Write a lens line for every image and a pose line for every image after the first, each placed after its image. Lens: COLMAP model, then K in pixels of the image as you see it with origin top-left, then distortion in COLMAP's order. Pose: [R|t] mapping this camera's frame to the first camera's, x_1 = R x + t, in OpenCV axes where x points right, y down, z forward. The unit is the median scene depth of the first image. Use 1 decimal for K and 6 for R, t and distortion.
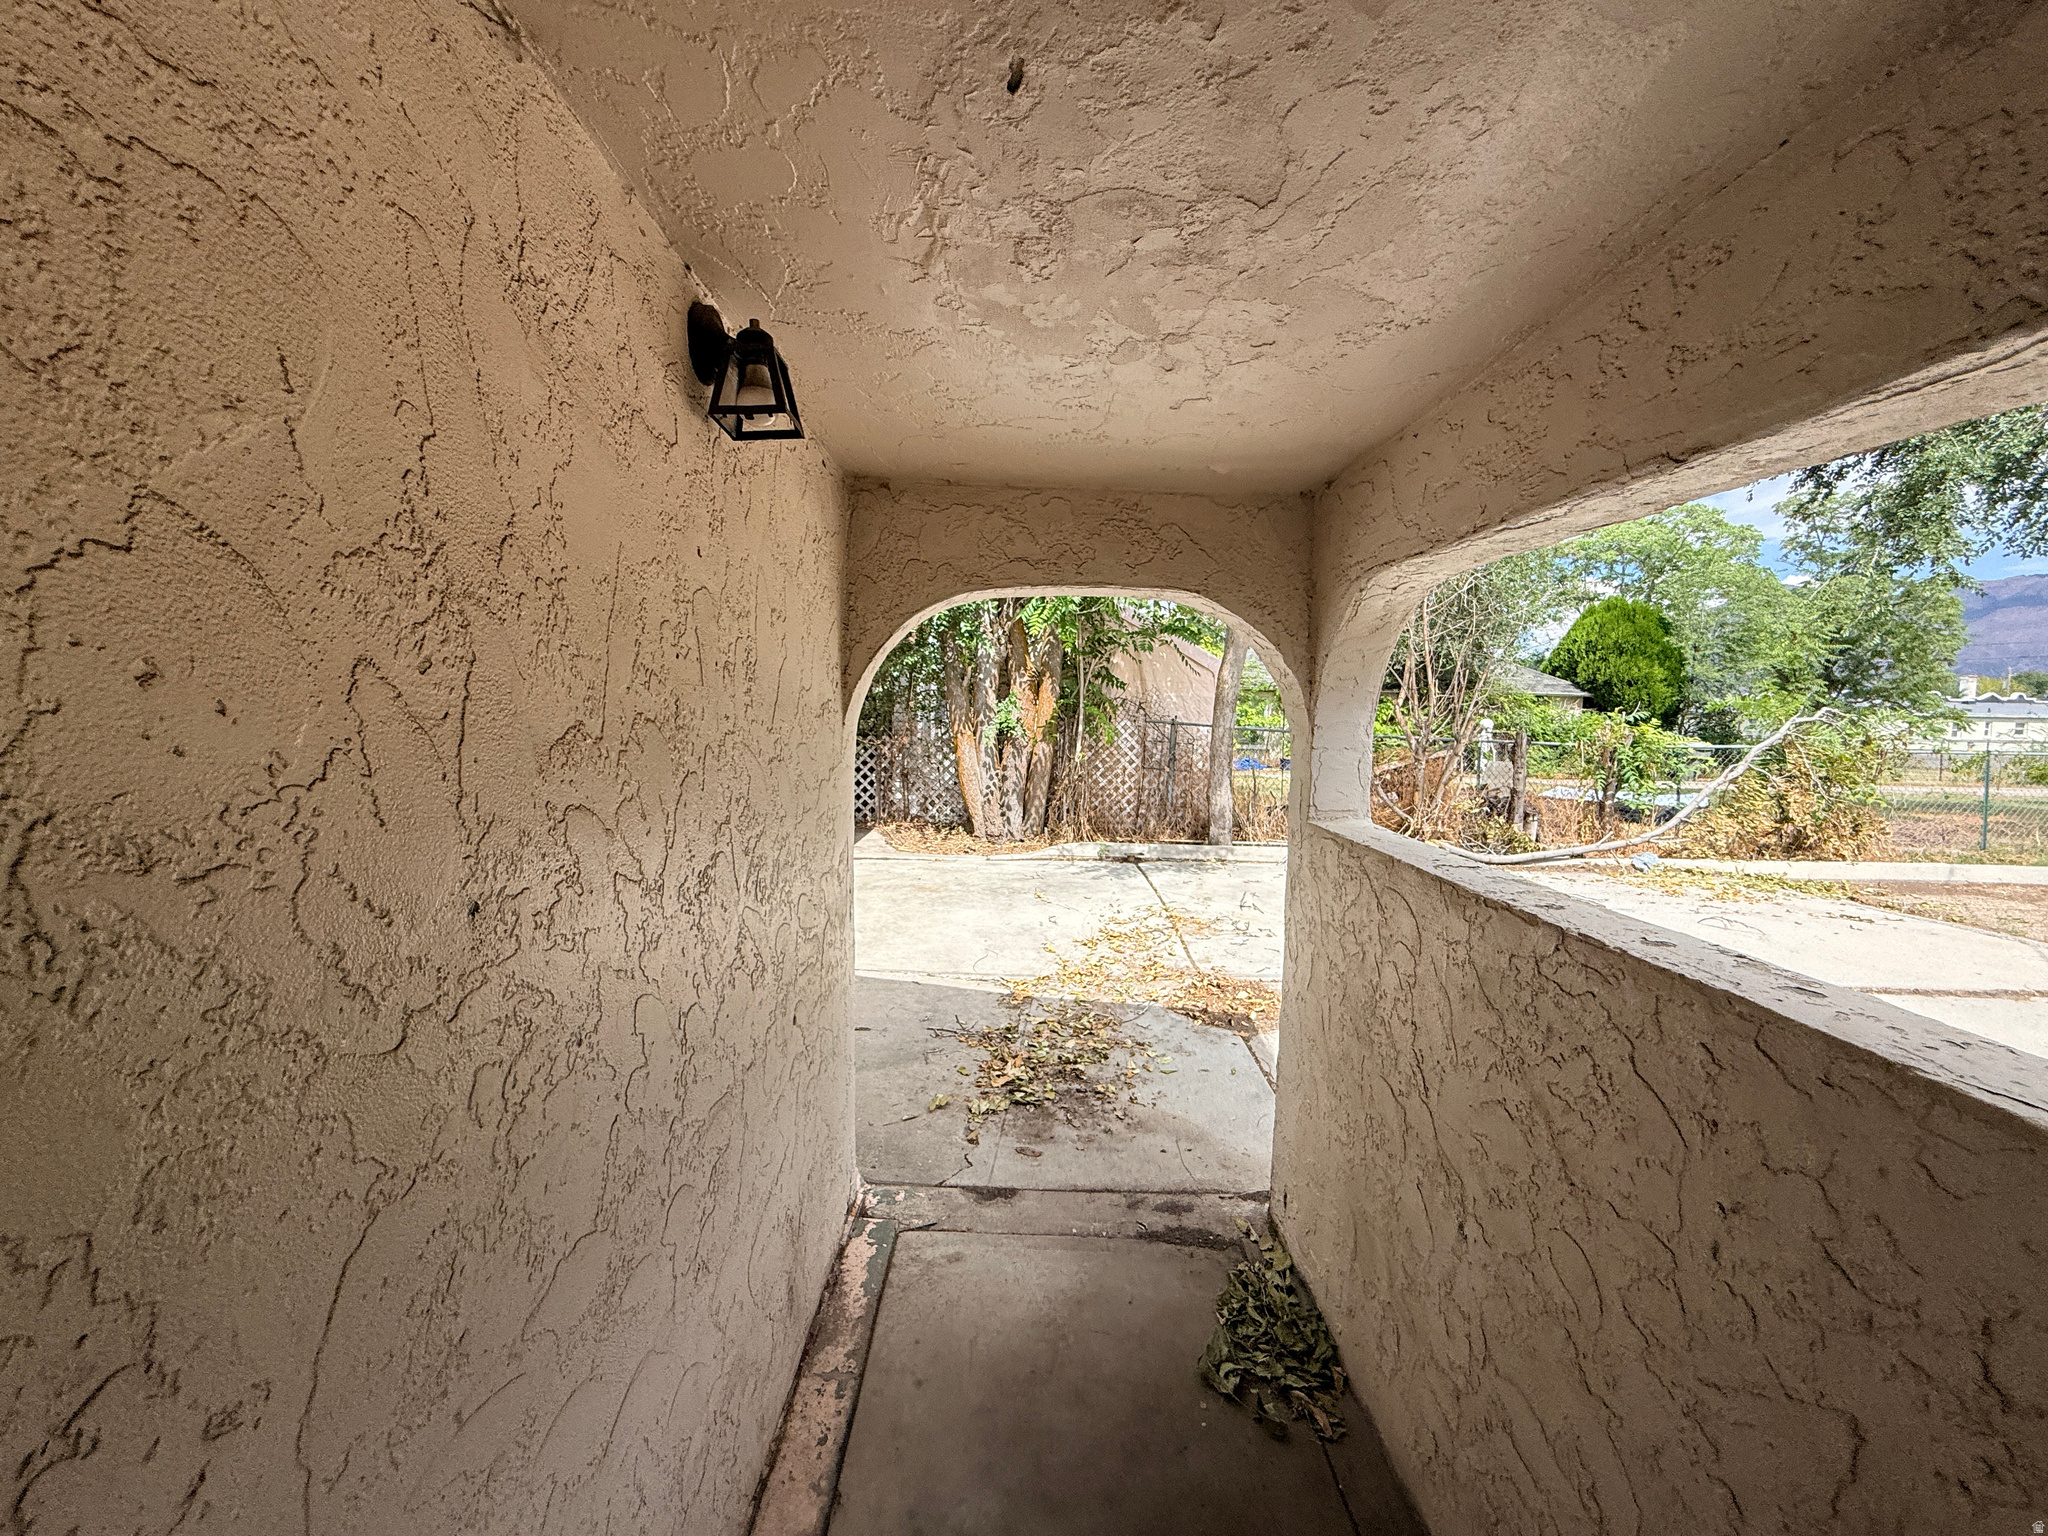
lens RADIAL K [[817.0, 0, 1021.1], [0, 817.0, 762.8], [0, 0, 1]] dist [0.001443, -0.000611]
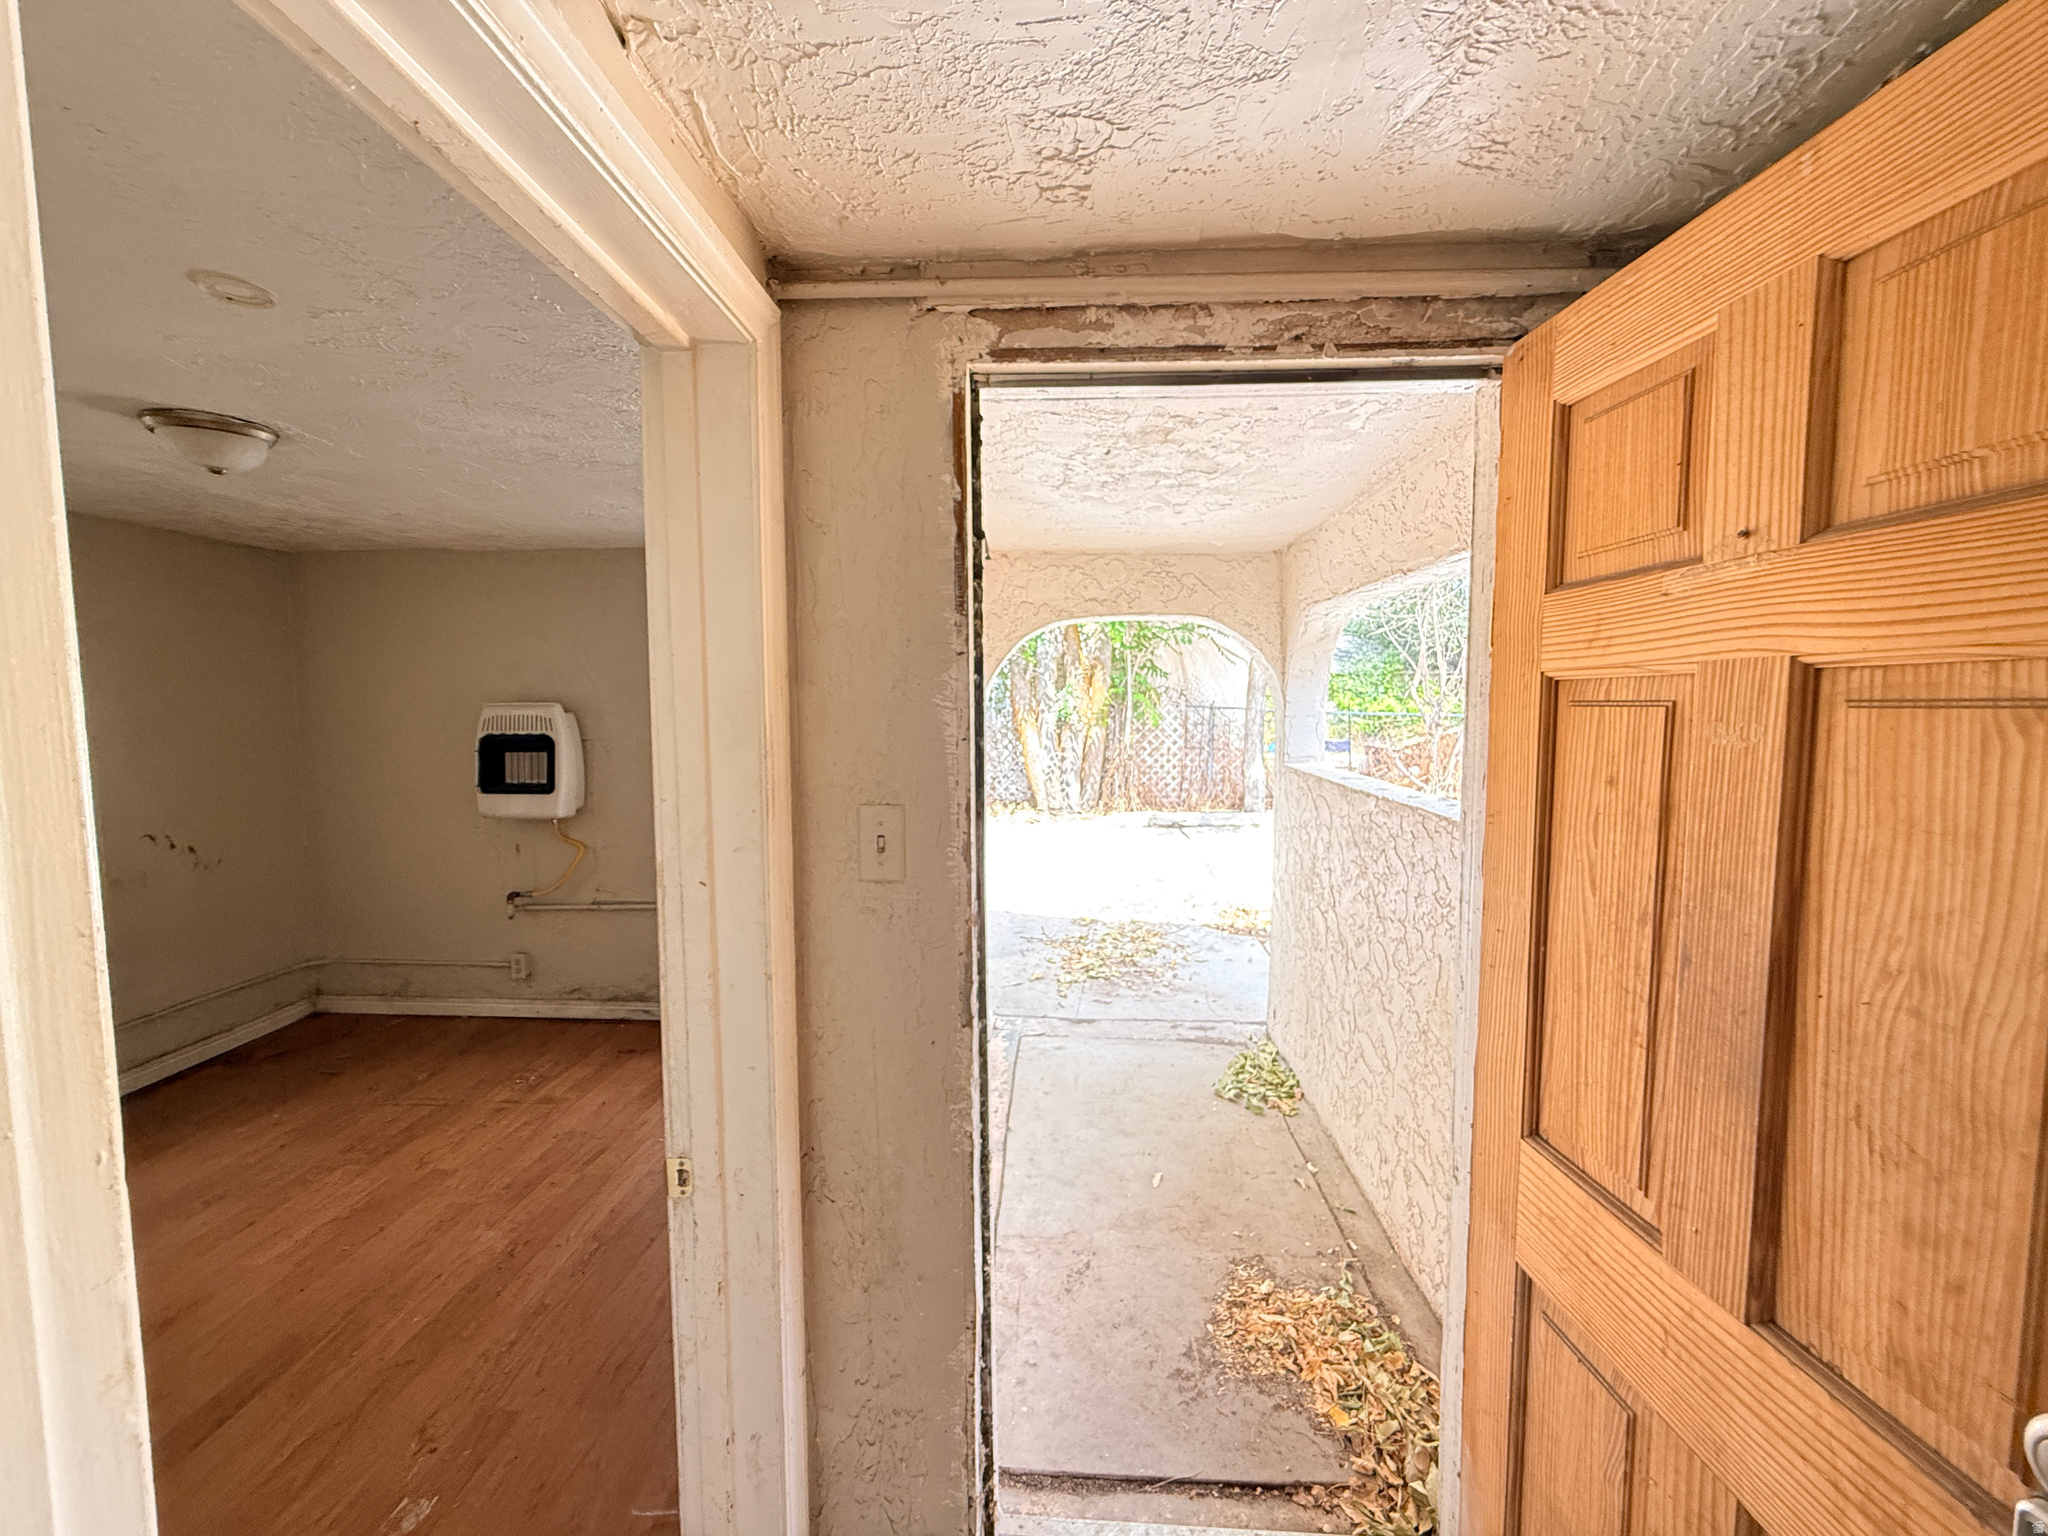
lens RADIAL K [[817.0, 0, 1021.1], [0, 817.0, 762.8], [0, 0, 1]] dist [0.001443, -0.000611]
pose [[0.998147, -0.020990, -0.057107, -0.015383], [0.021606, 0.999715, 0.010190, 0.012434], [0.056876, -0.011405, 0.998316, -0.162282]]
